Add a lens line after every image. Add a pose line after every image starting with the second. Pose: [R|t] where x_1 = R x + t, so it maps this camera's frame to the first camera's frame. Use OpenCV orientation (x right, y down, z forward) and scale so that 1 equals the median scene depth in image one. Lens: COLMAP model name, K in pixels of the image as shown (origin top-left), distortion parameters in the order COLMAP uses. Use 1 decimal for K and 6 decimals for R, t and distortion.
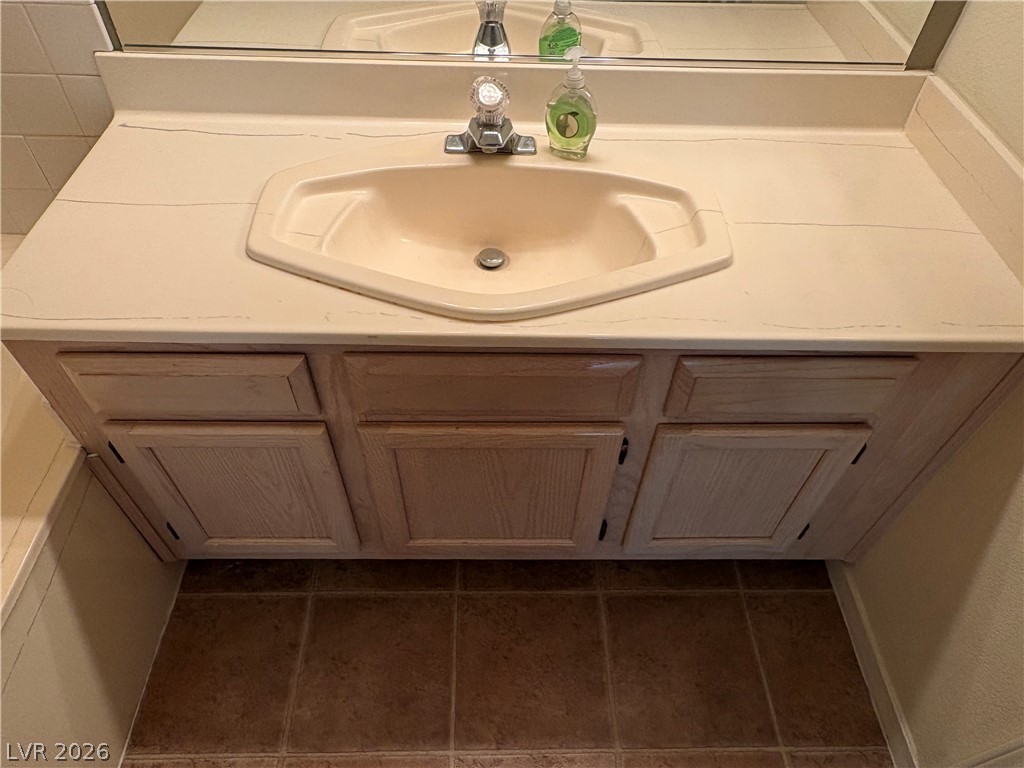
lens RADIAL K [[692.5, 0, 516.4], [0, 692.5, 393.0], [0, 0, 1]] dist [-0.020805, 0.016142]
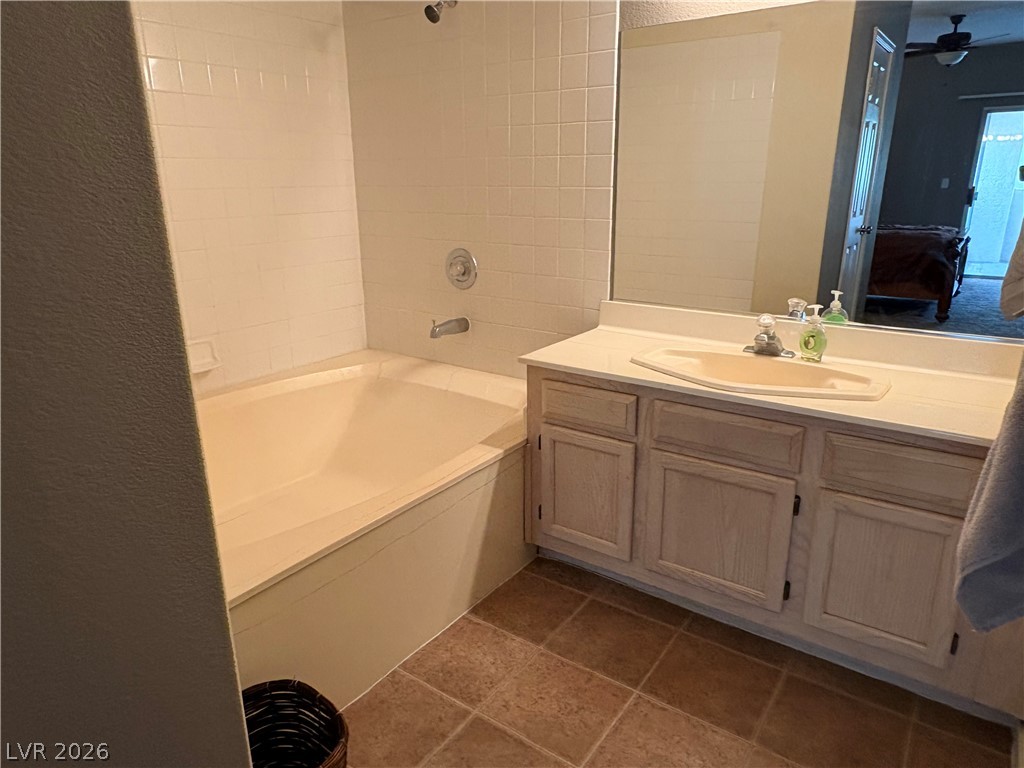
lens RADIAL K [[692.5, 0, 504.3], [0, 692.5, 381.1], [0, 0, 1]] dist [-0.020805, 0.016142]
pose [[0.798321, 0.129468, -0.588150, 0.509693], [-0.429740, 0.806661, -0.405735, 0.784648], [0.421908, 0.576659, 0.699613, -0.580066]]
